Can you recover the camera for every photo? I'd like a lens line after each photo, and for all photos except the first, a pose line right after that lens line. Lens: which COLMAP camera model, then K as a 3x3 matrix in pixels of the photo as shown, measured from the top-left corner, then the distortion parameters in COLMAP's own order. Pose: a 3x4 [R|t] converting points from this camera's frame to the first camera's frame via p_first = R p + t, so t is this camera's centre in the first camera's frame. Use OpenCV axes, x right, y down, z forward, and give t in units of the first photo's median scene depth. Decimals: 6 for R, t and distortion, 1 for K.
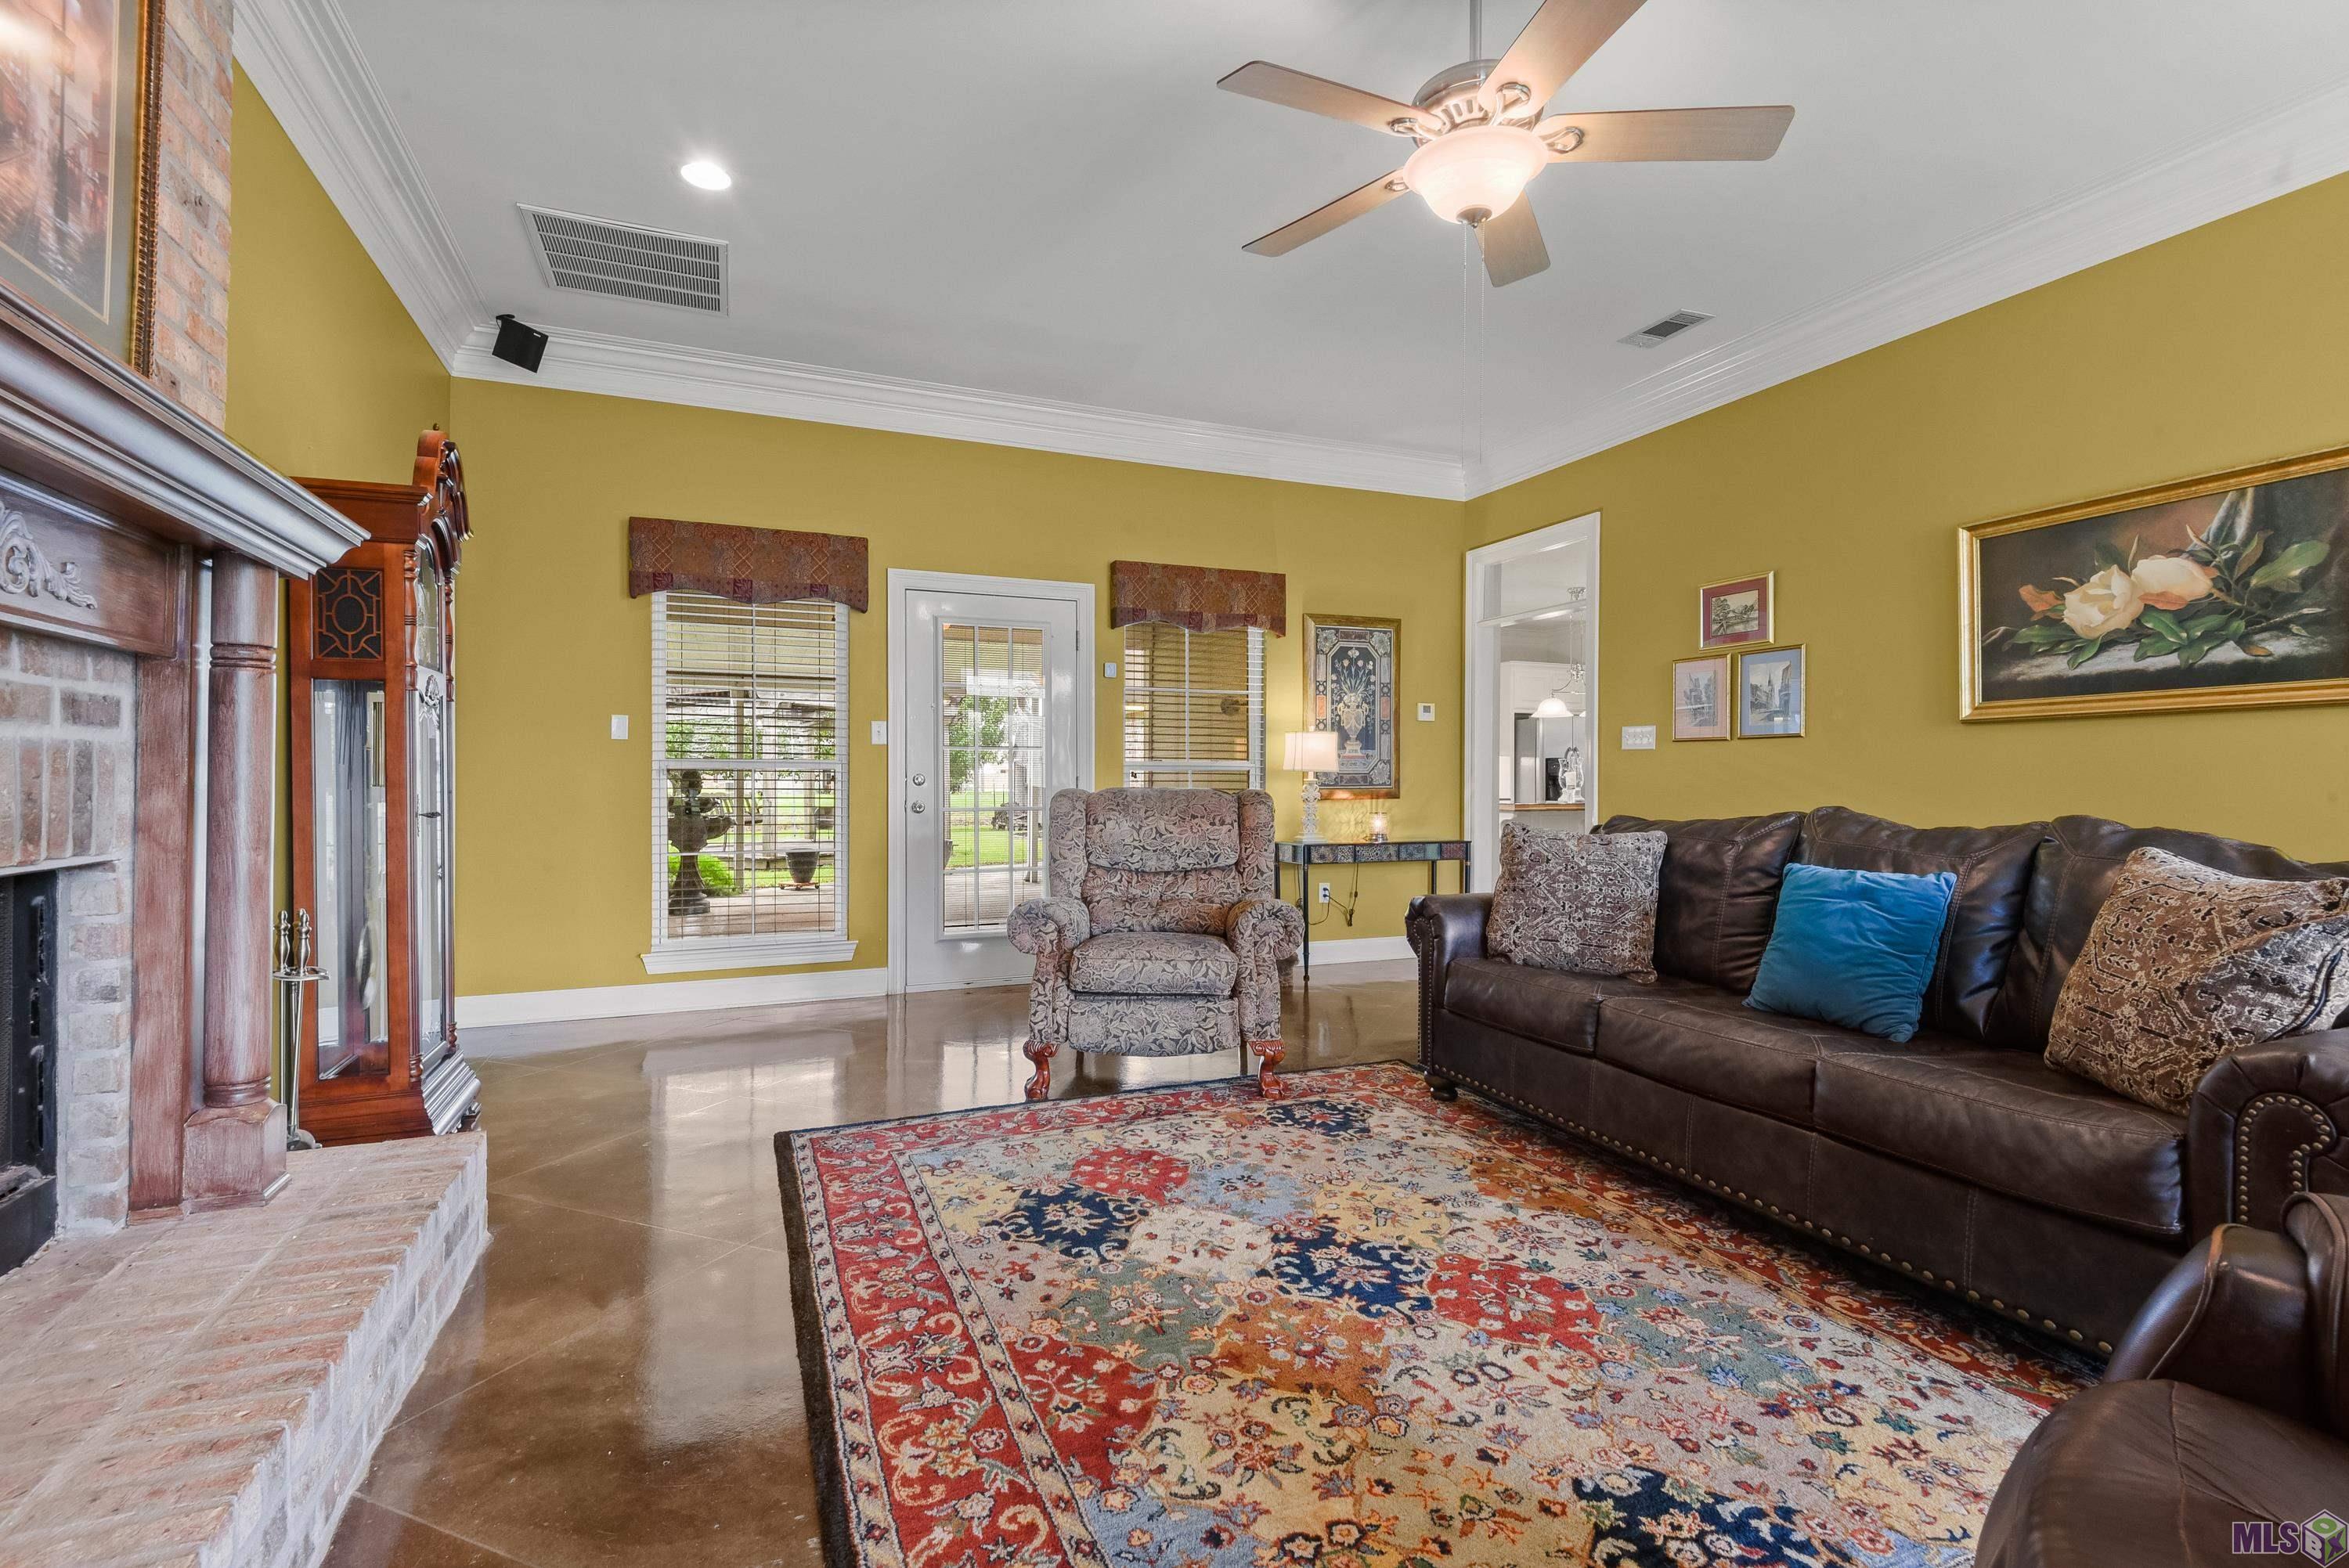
lens RADIAL K [[1083.5, 0, 1186.1], [0, 1083.5, 776.8], [0, 0, 1]] dist [-0.019256, -0.000913]
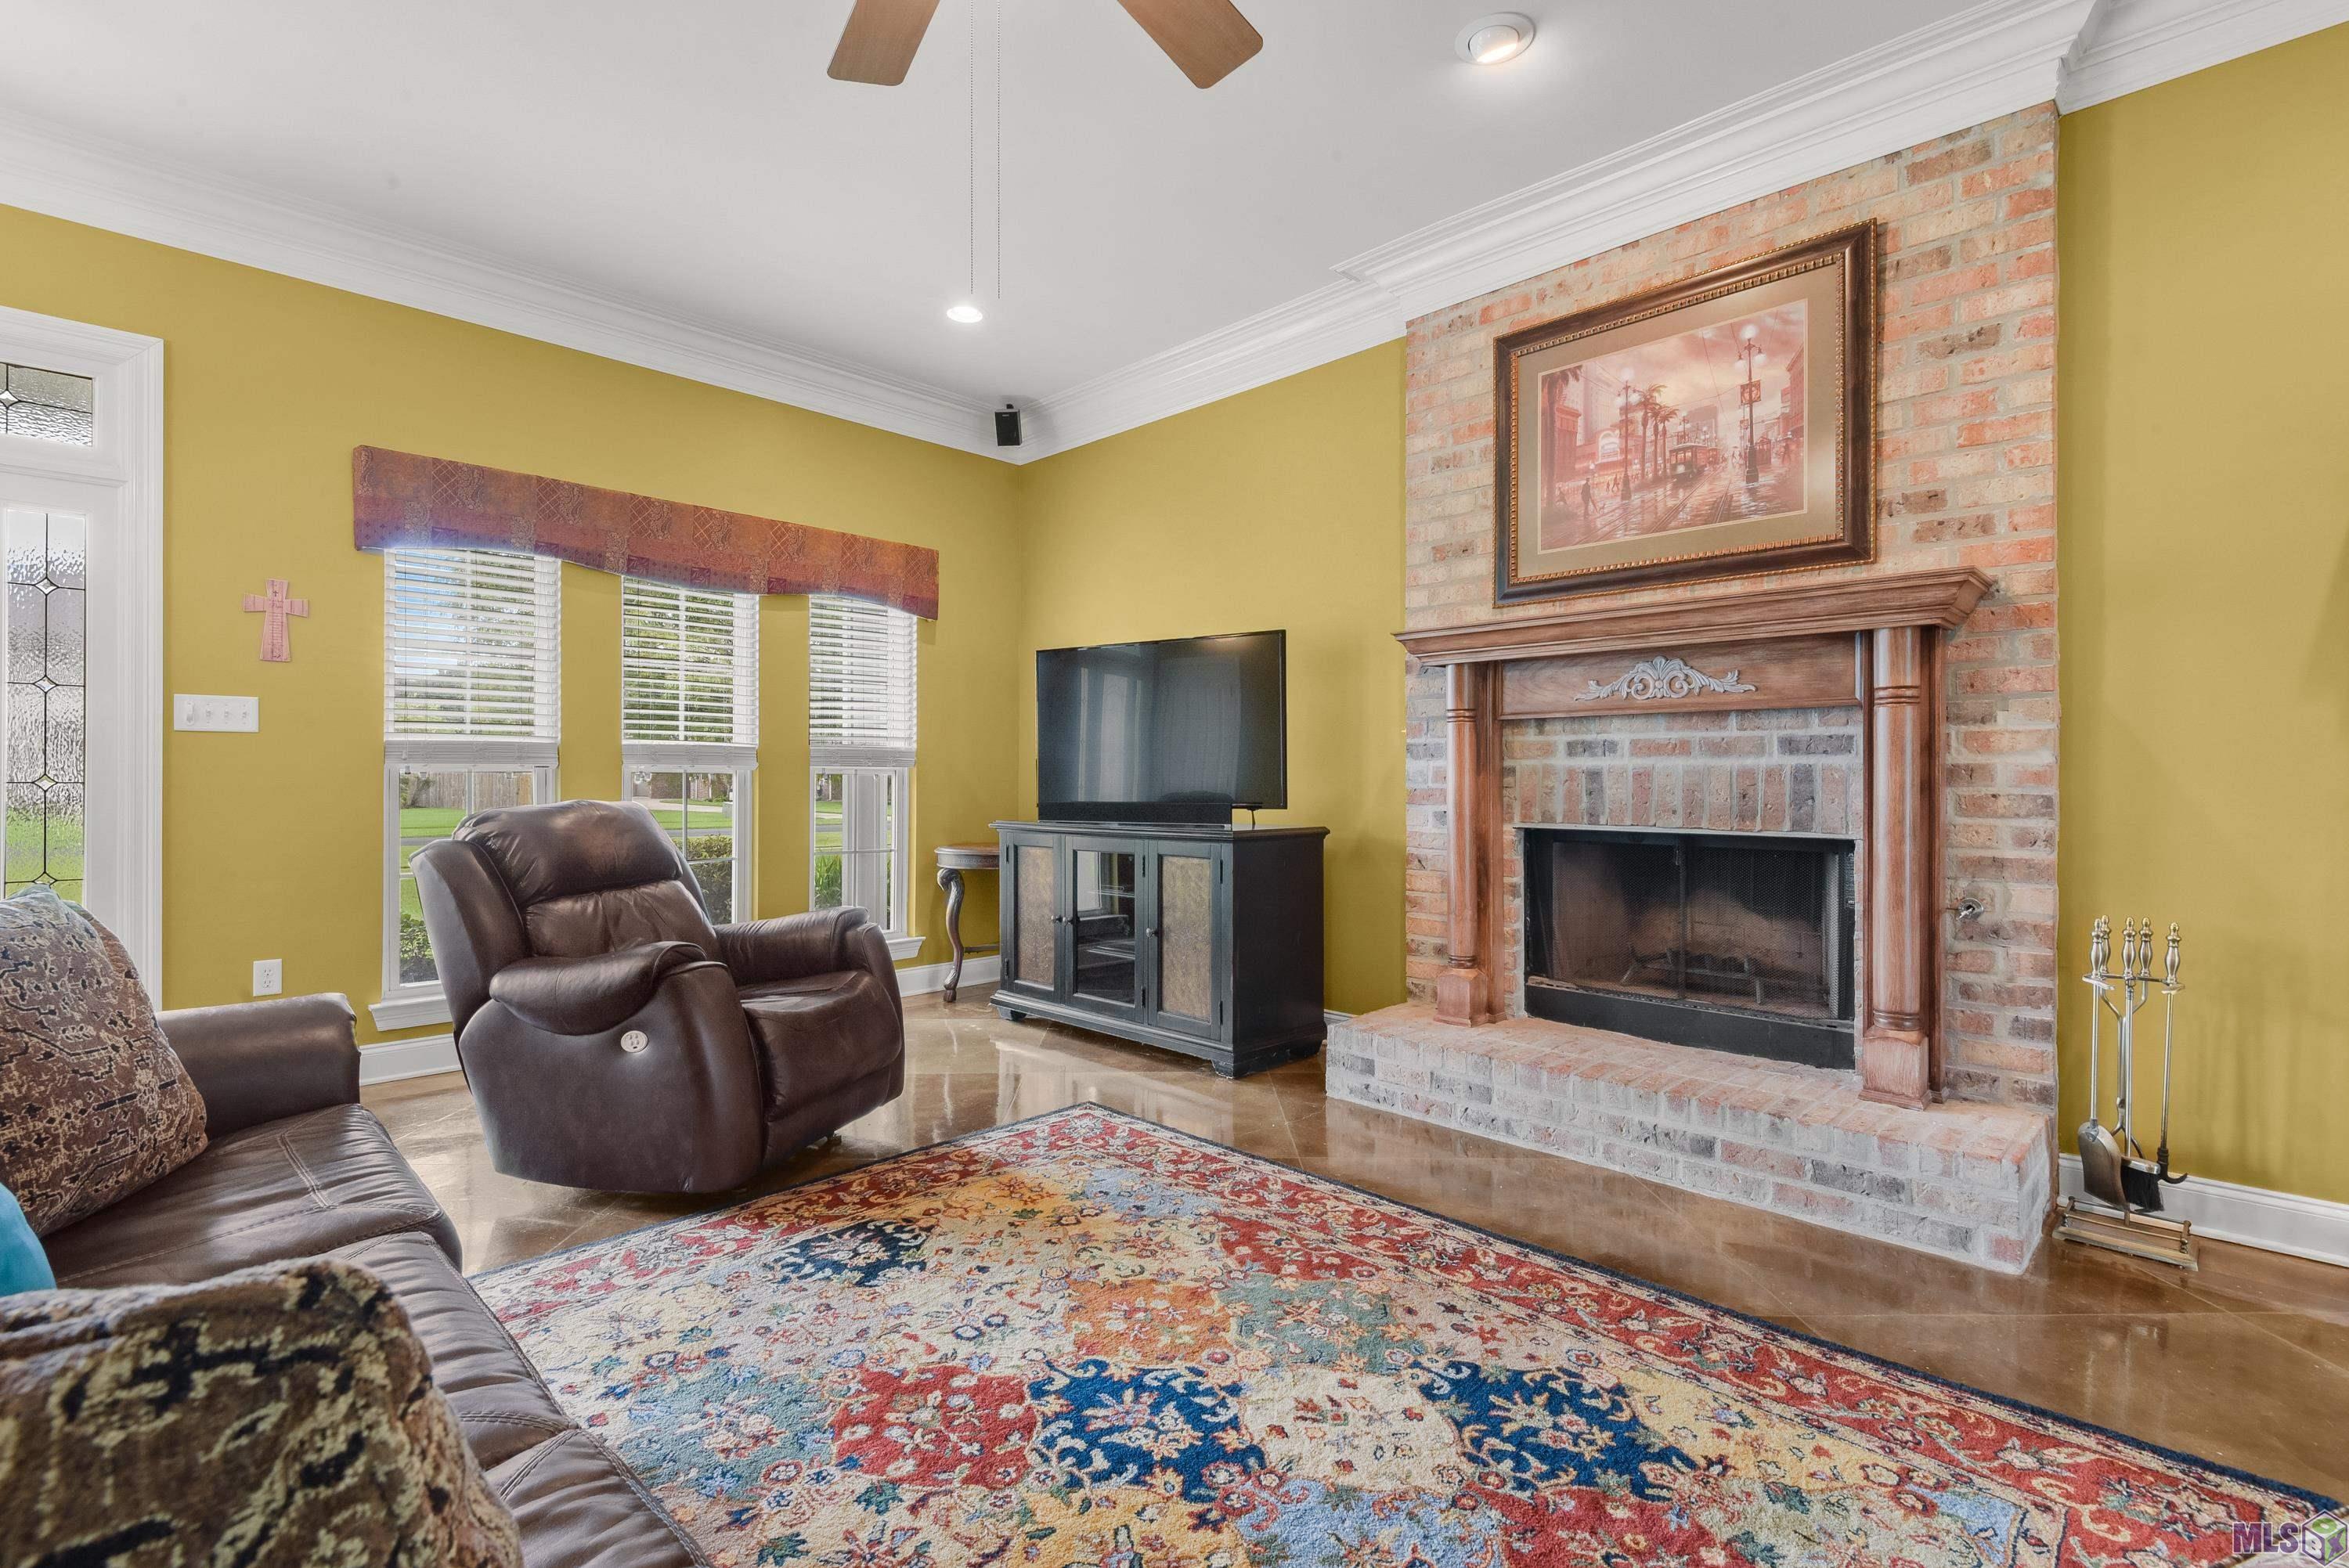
lens RADIAL K [[1083.5, 0, 1182.4], [0, 1083.5, 780.7], [0, 0, 1]] dist [-0.019256, -0.000913]
pose [[-0.923164, -0.004894, -0.384375, 0.432521], [-0.004885, 0.999988, -0.001001, -0.000696], [0.384375, 0.000953, -0.923177, 1.776586]]
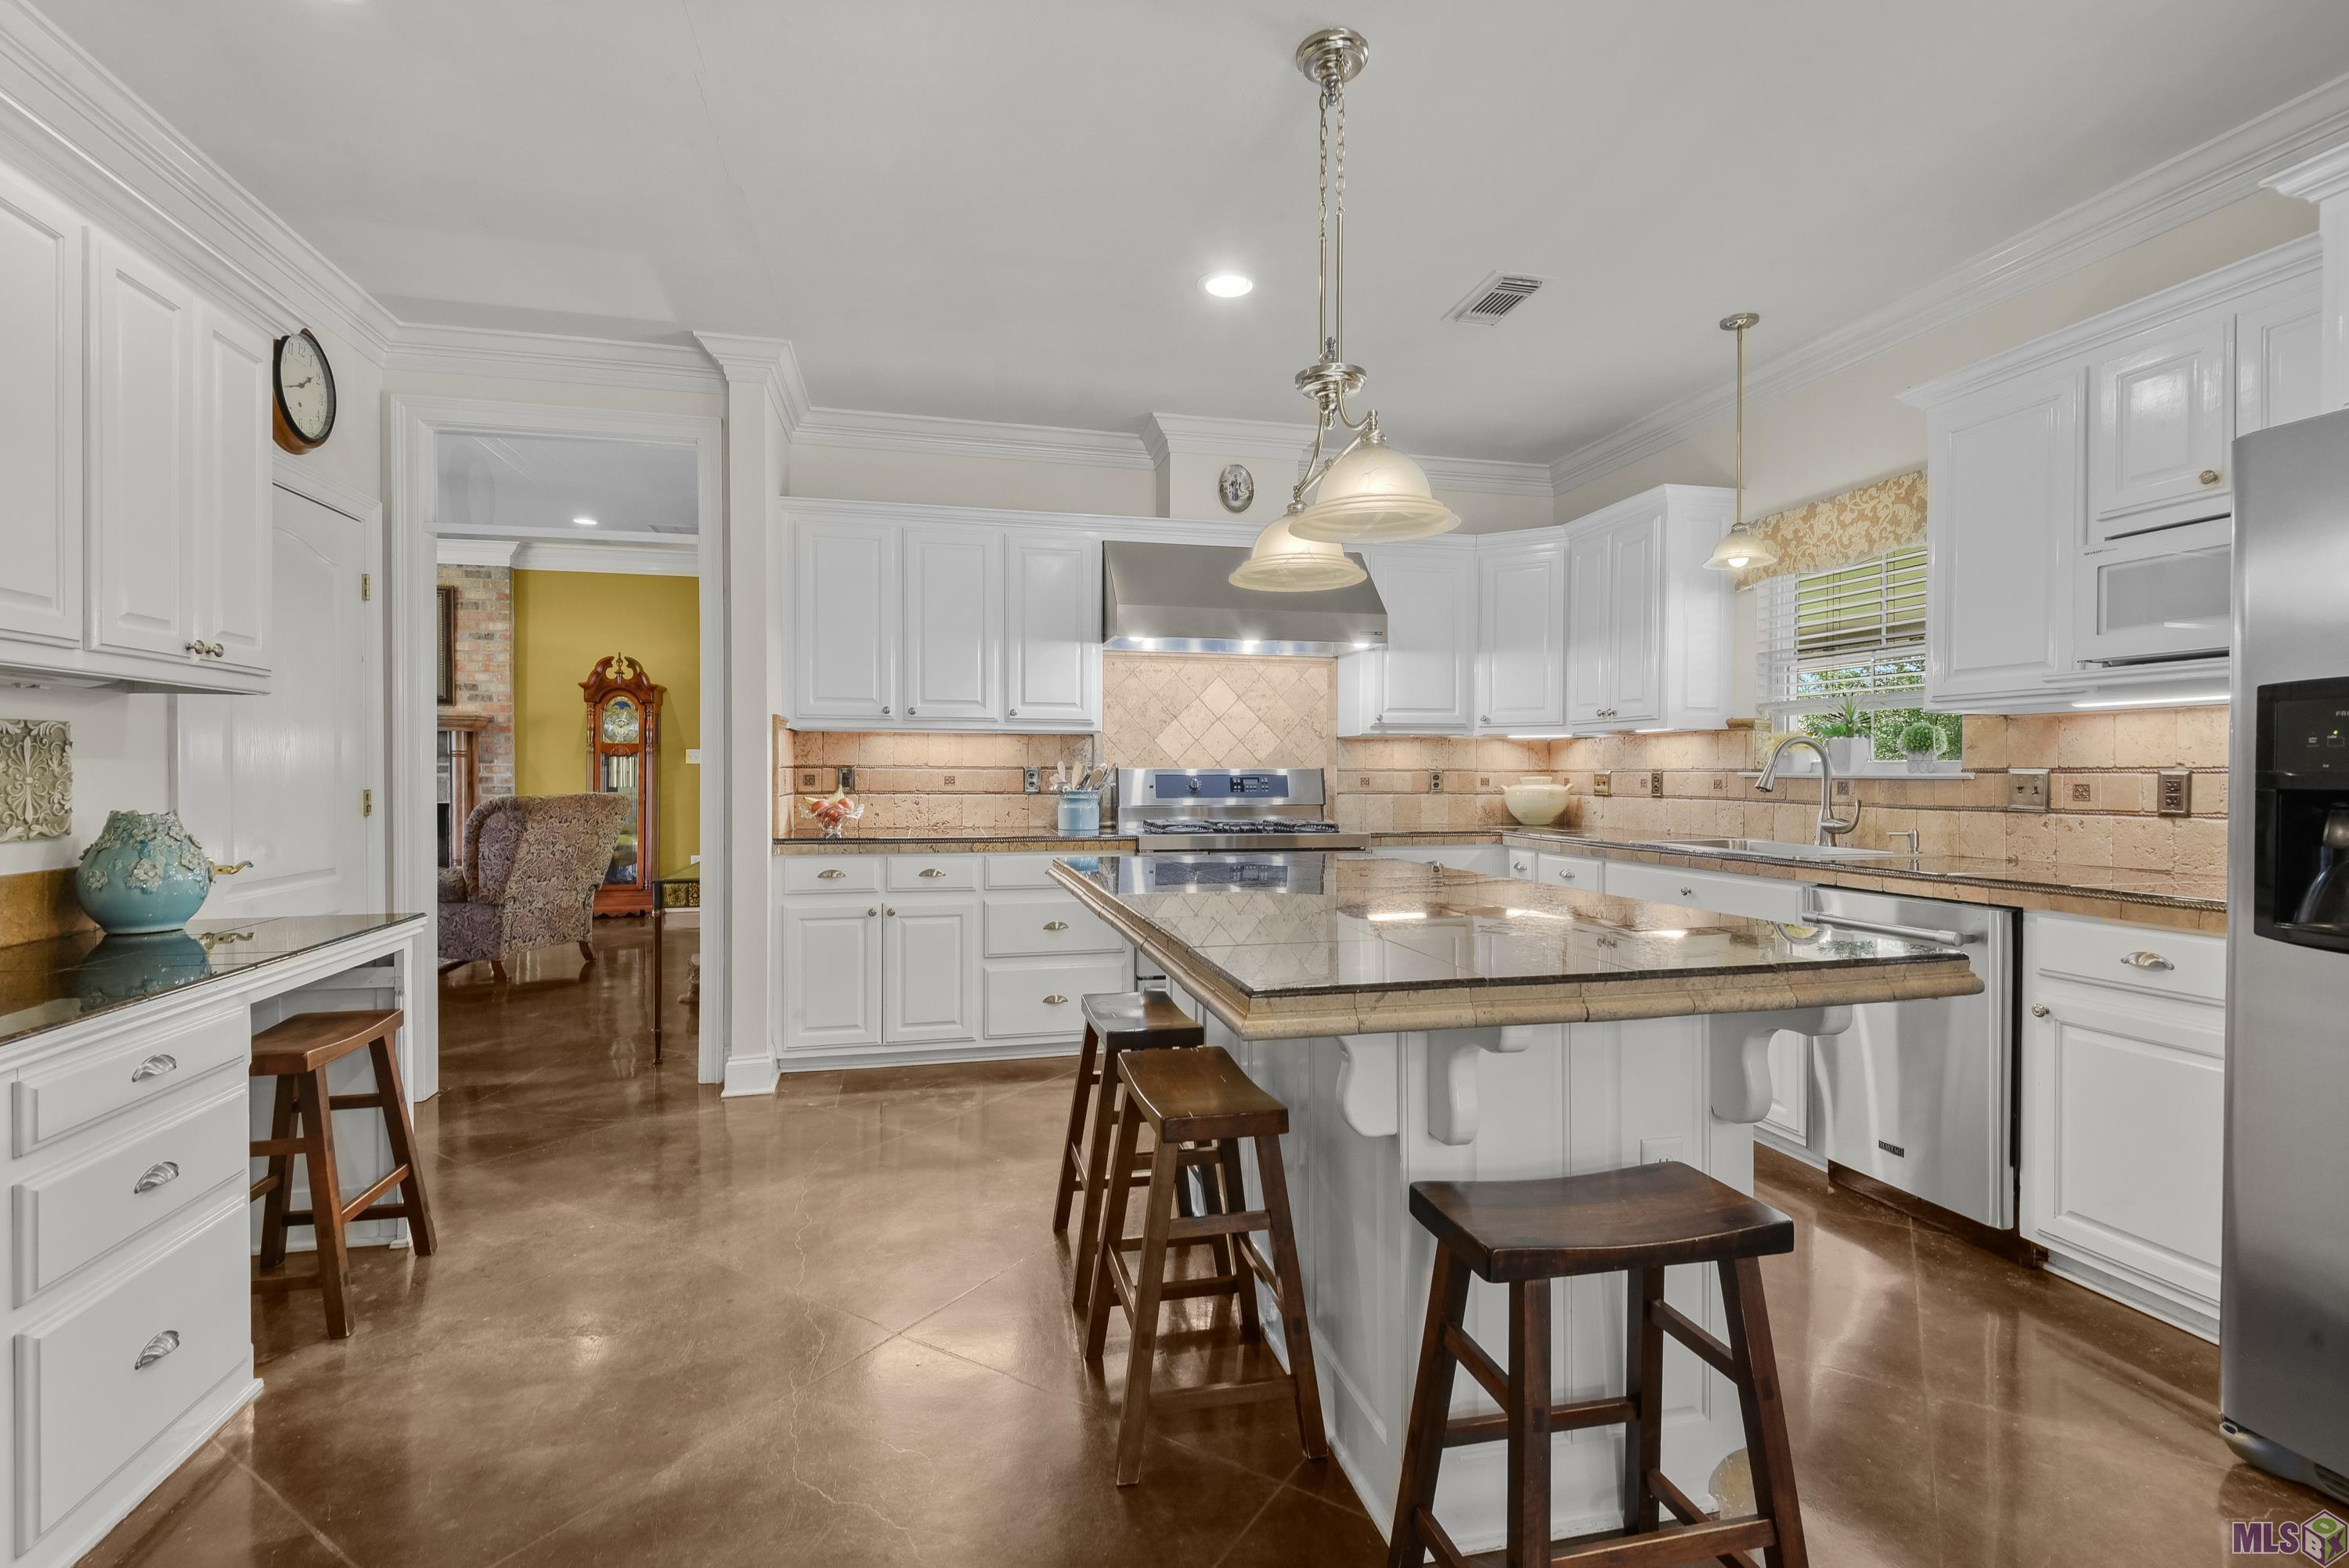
lens RADIAL K [[1083.5, 0, 1176.7], [0, 1083.5, 782.9], [0, 0, 1]] dist [-0.019256, -0.000913]
pose [[-0.162733, 0.009536, -0.986624, 1.780712], [0.003777, 0.999952, 0.009042, -0.019459], [0.986663, -0.002255, -0.162761, 3.260509]]
